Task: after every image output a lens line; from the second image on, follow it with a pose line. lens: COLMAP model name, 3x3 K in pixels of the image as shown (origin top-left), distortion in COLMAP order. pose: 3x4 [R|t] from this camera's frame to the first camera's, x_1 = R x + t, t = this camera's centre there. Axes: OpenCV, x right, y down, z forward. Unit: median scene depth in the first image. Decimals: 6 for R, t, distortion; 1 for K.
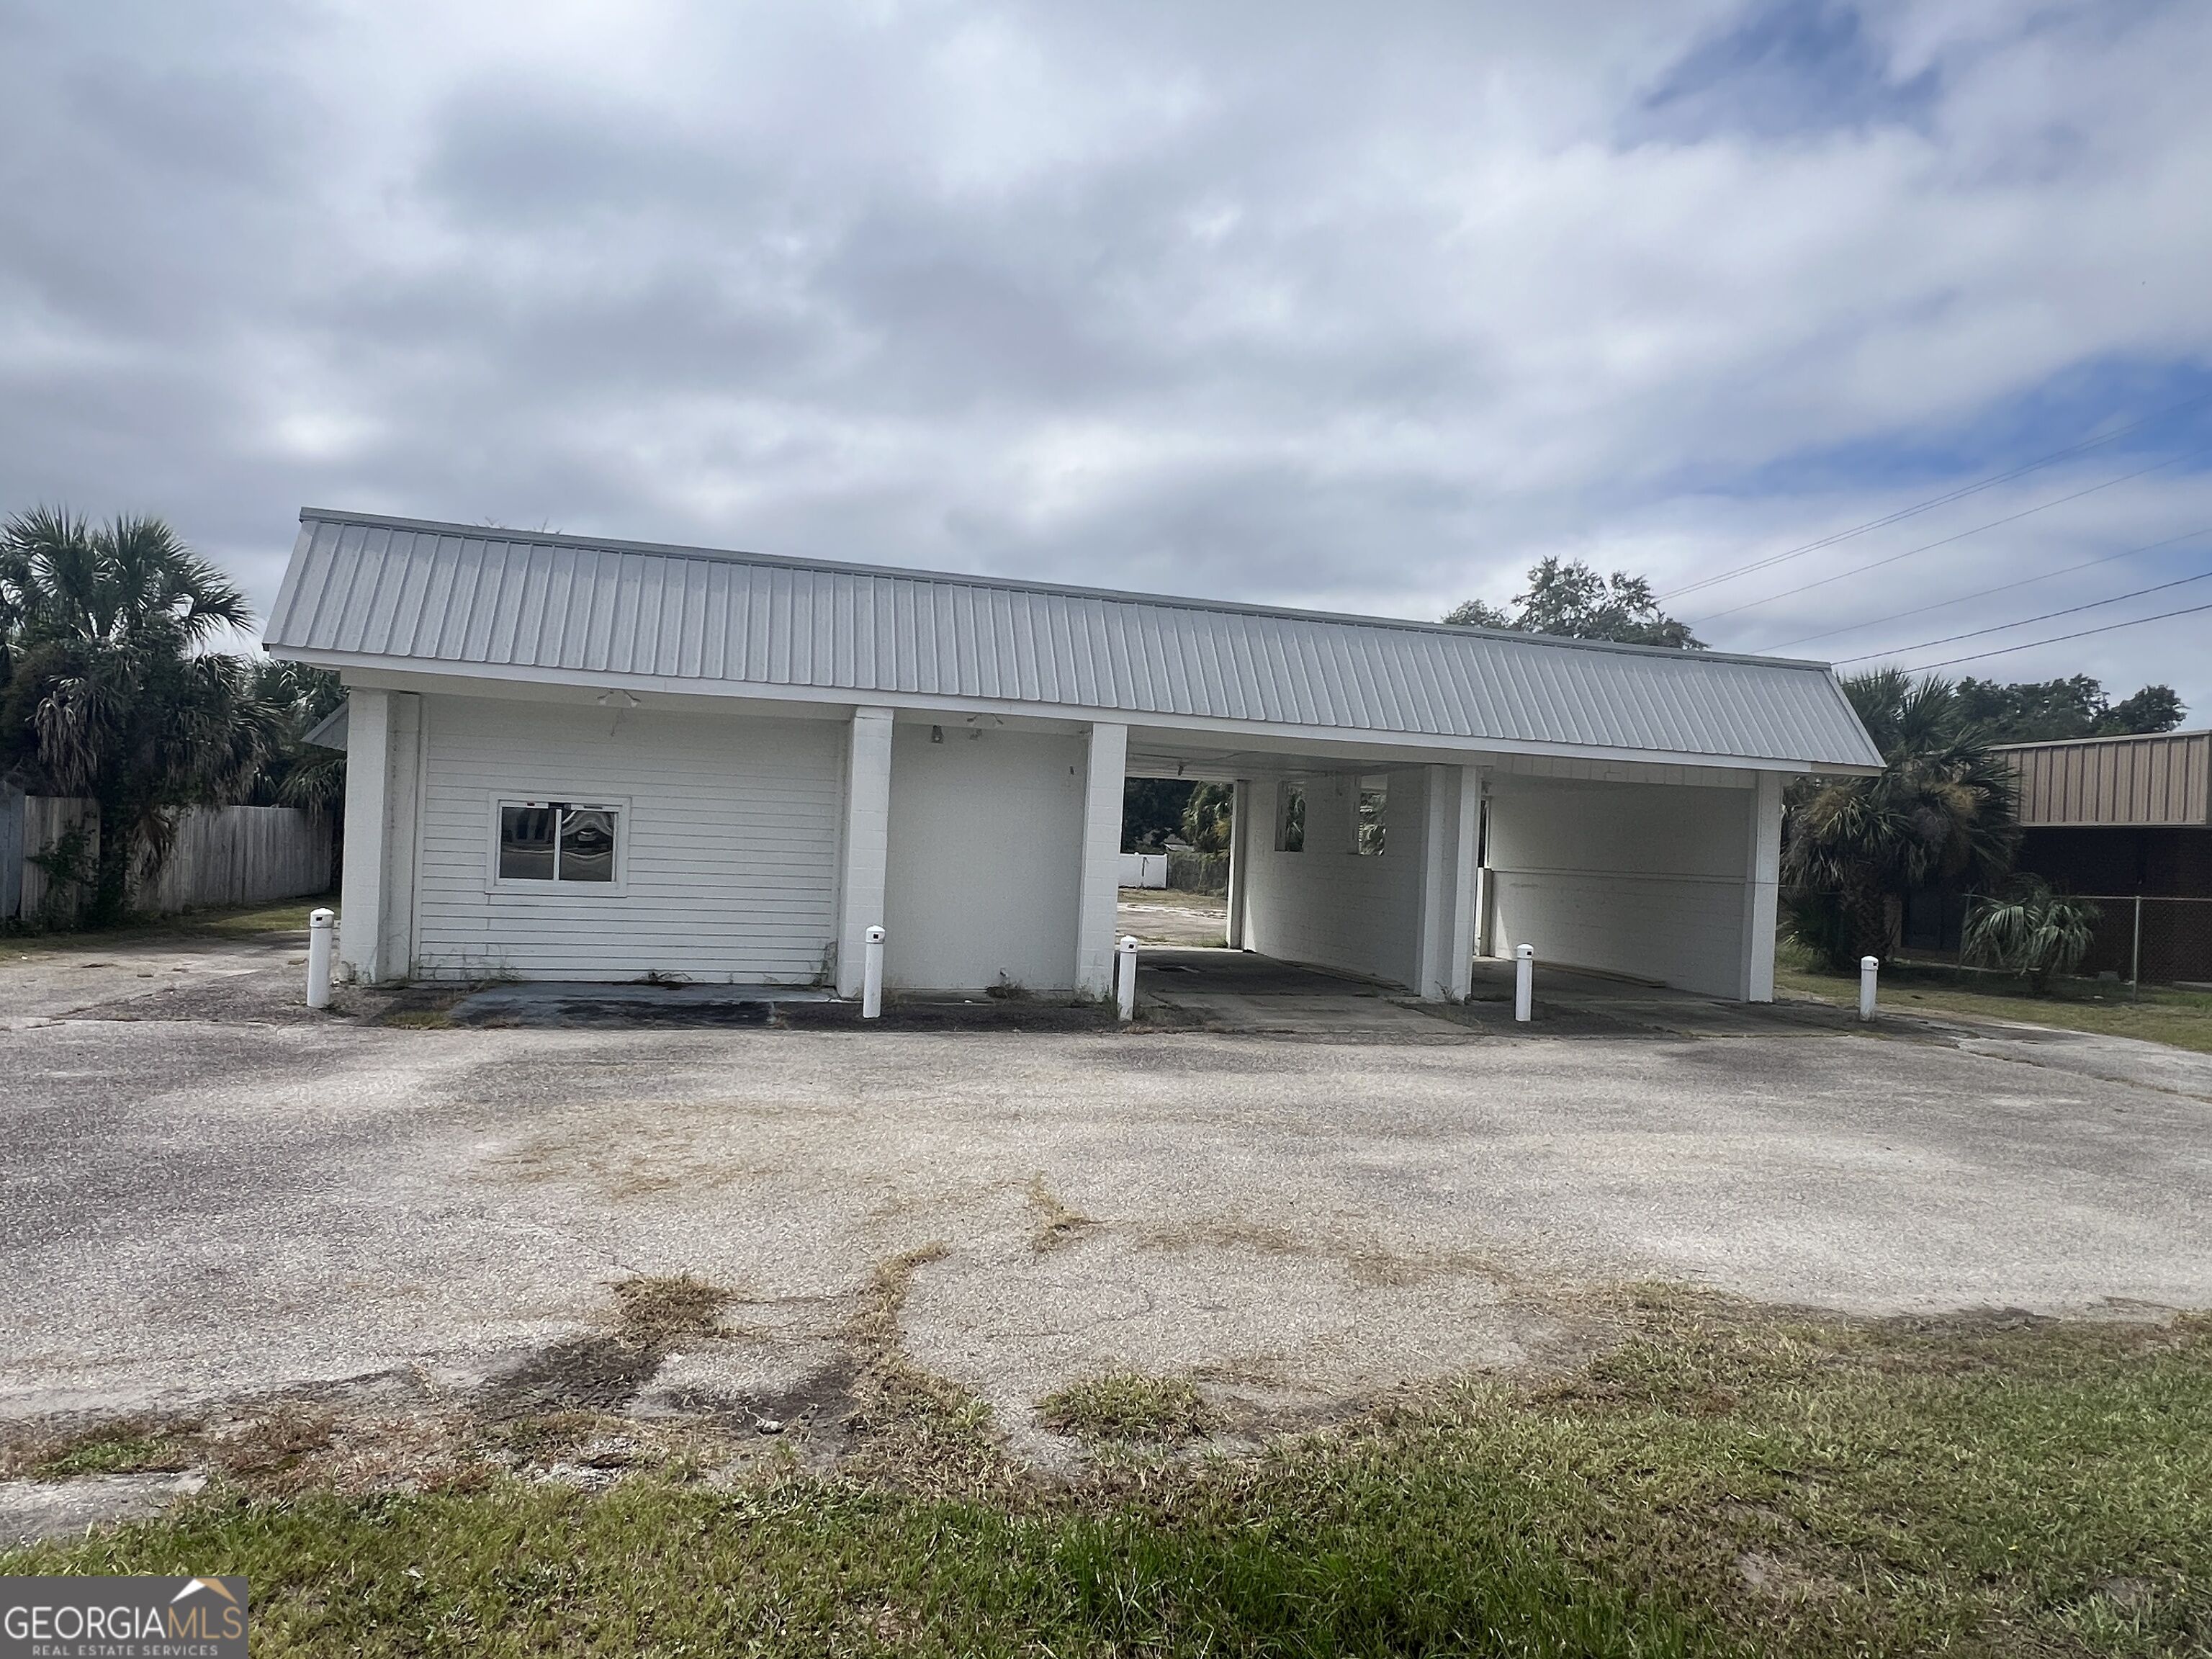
lens RADIAL K [[1322.3, 0, 1126.1], [0, 1322.3, 840.9], [0, 0, 1]] dist [0.001504, 0.000279]
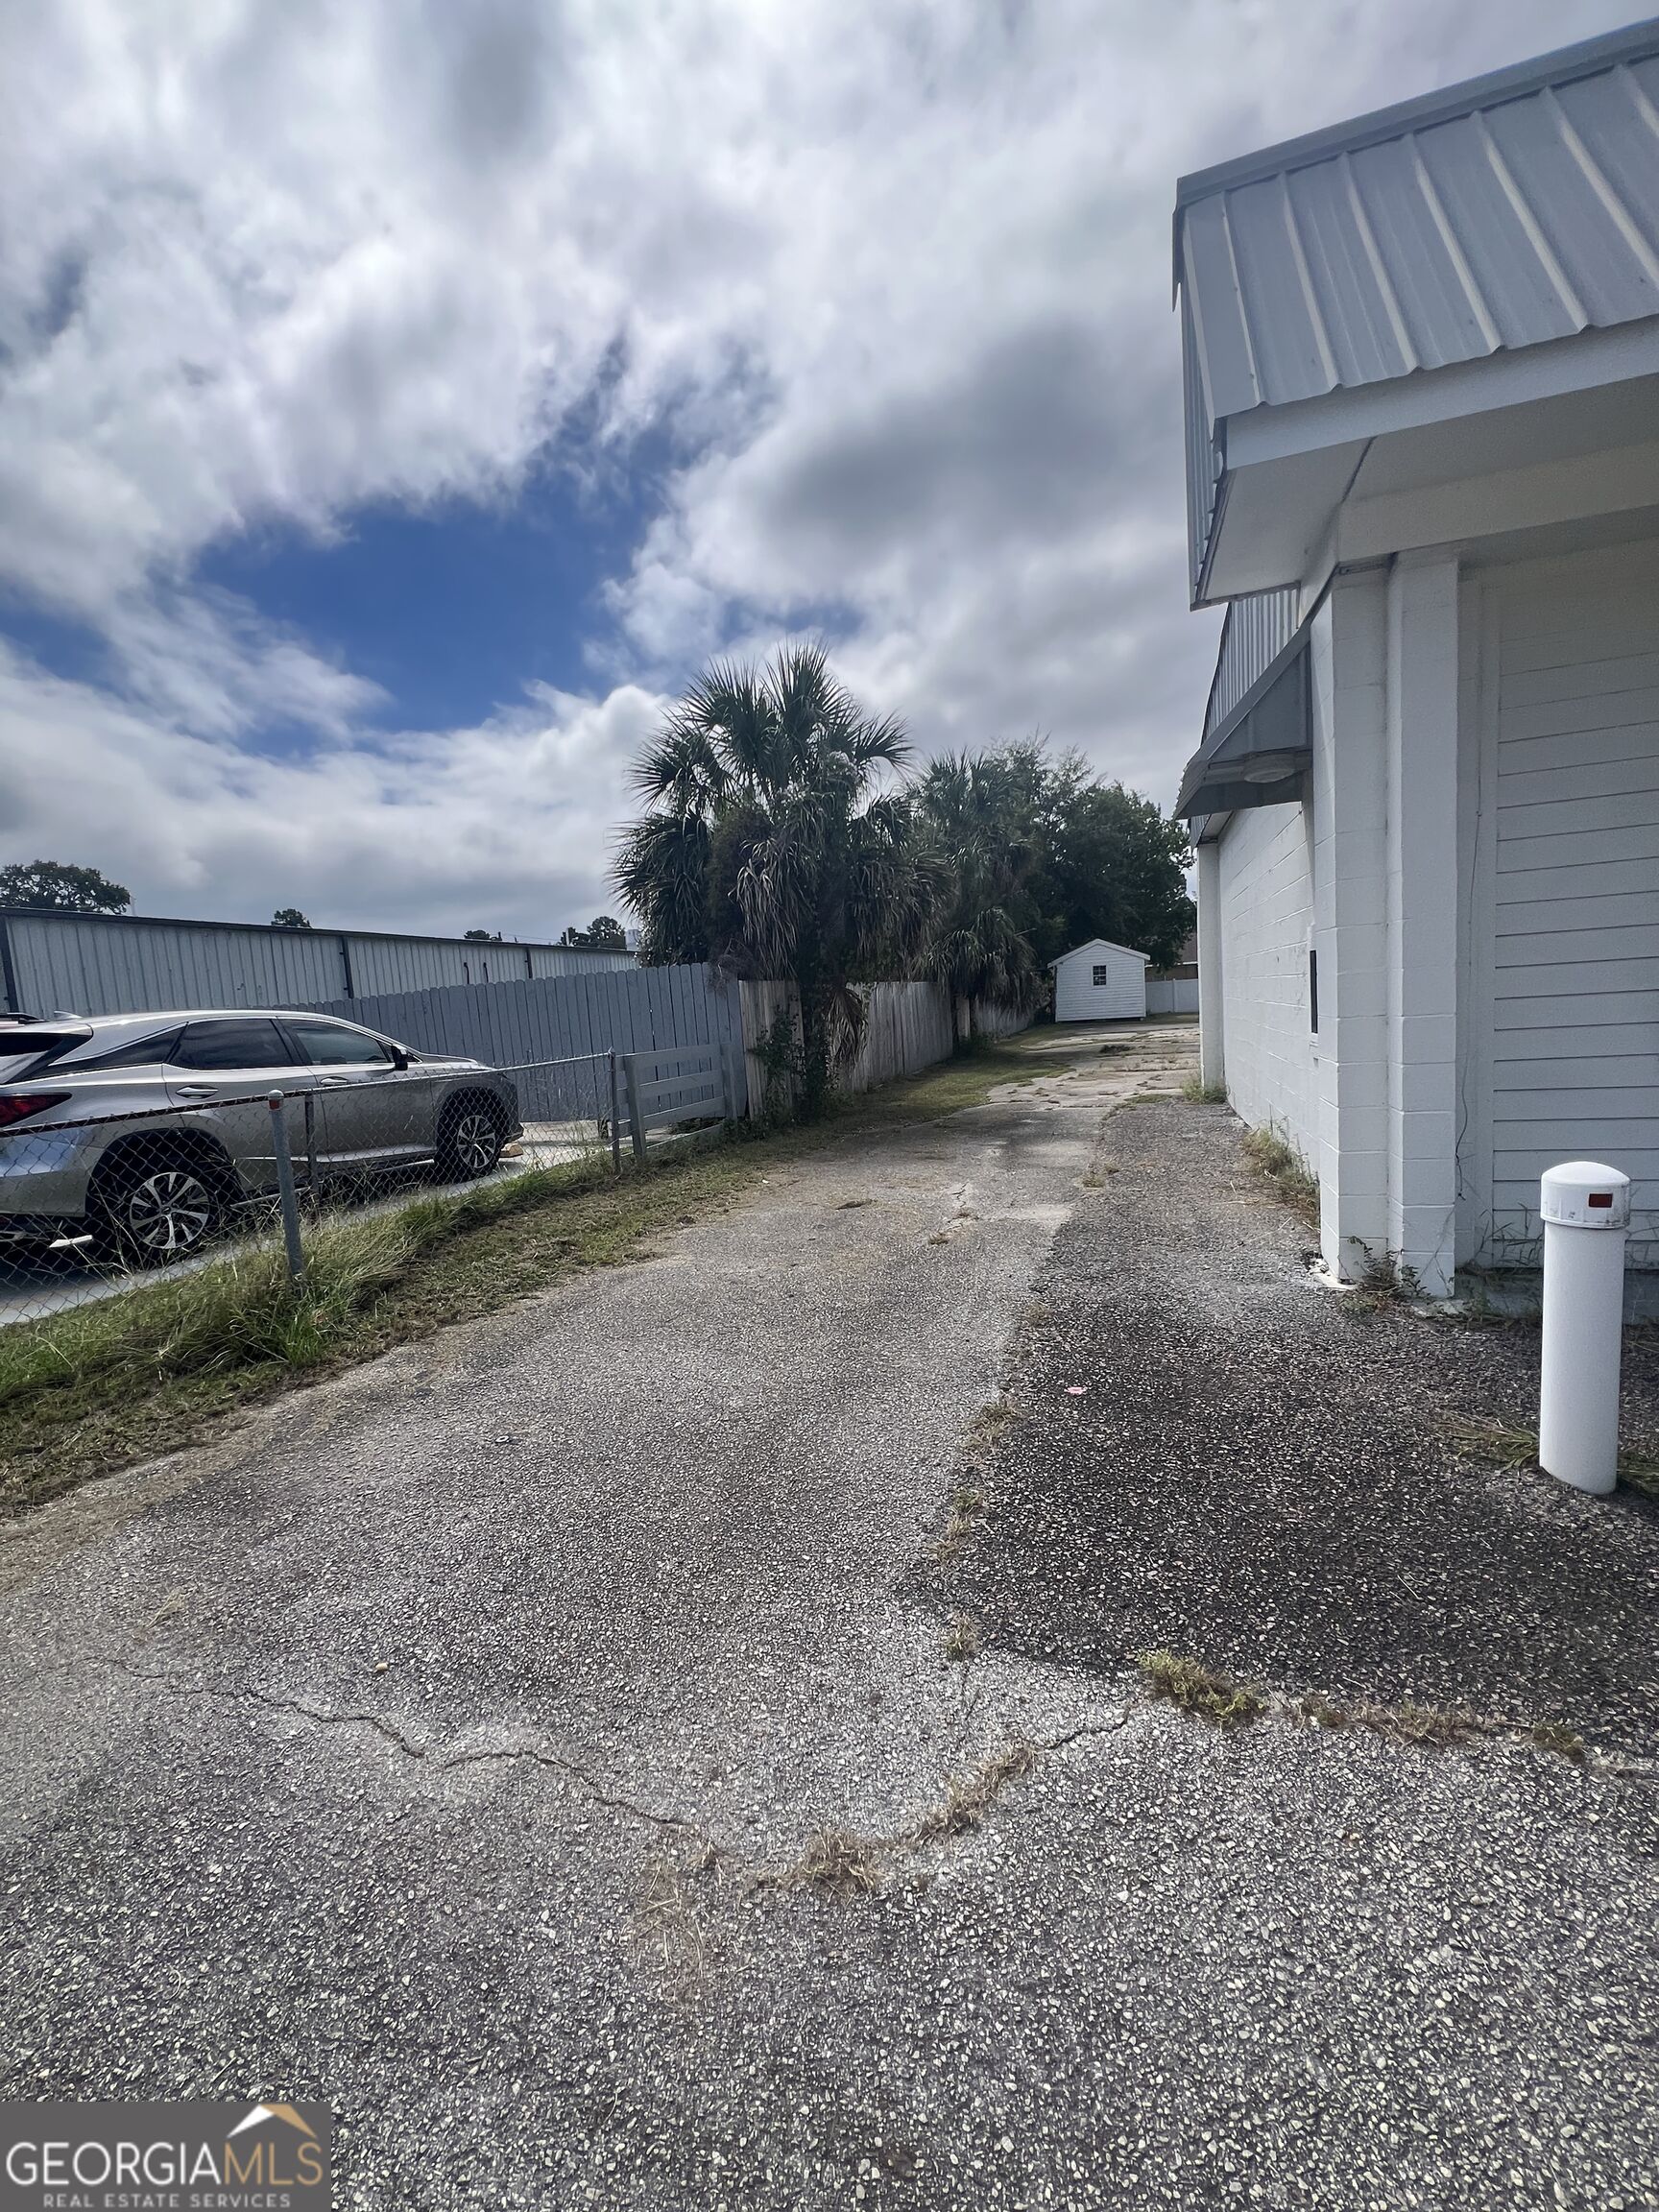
lens RADIAL K [[889.7, 0, 821.0], [0, 889.7, 1104.3], [0, 0, 1]] dist [0.000080, 0.000003]
pose [[0.825999, -0.040493, -0.562216, -0.423465], [0.107367, 0.990458, 0.086405, 0.002261], [0.553352, -0.131734, 0.822464, 0.494164]]
